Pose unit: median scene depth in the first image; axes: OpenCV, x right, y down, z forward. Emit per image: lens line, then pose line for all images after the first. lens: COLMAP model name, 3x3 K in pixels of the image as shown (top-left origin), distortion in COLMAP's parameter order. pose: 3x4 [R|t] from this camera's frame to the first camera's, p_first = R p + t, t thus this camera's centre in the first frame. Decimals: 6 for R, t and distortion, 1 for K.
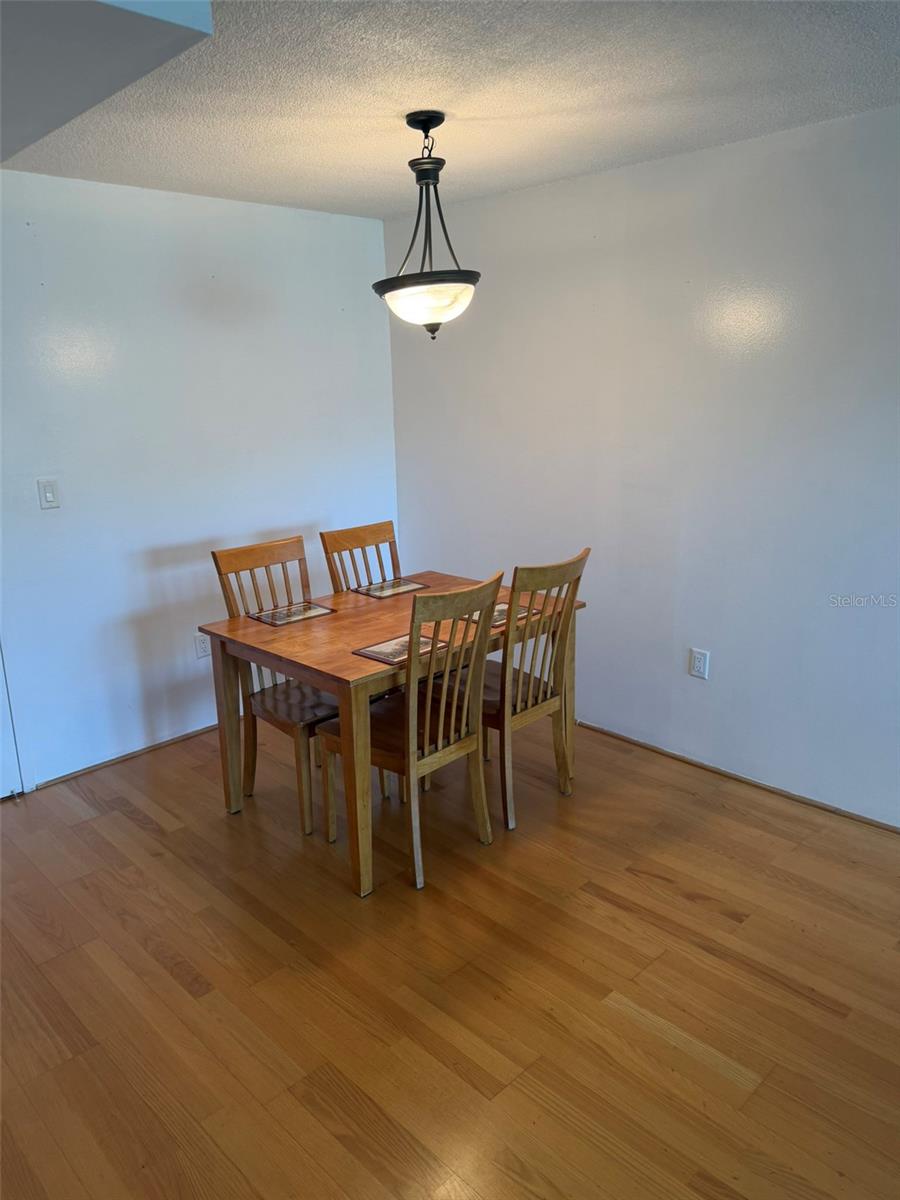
lens RADIAL K [[864.9, 0, 419.5], [0, 864.9, 595.3], [0, 0, 1]] dist [0.105669, -0.072937]
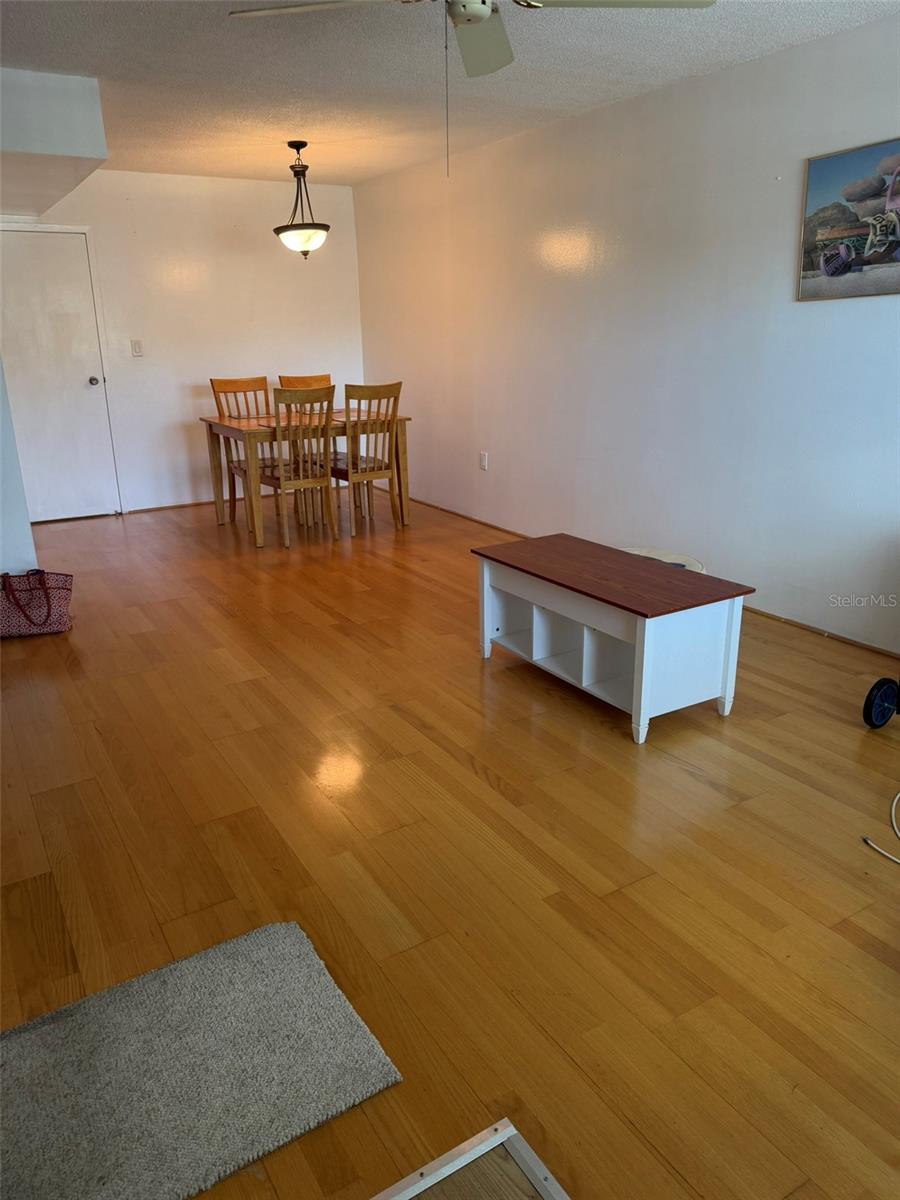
lens RADIAL K [[843.2, 0, 445.9], [0, 843.2, 606.5], [0, 0, 1]] dist [0.052824, -0.066328]
pose [[0.981868, 0.084364, -0.169756, 0.644149], [-0.069337, 0.993287, 0.092594, 0.247453], [0.176428, -0.079145, 0.981126, -0.767214]]
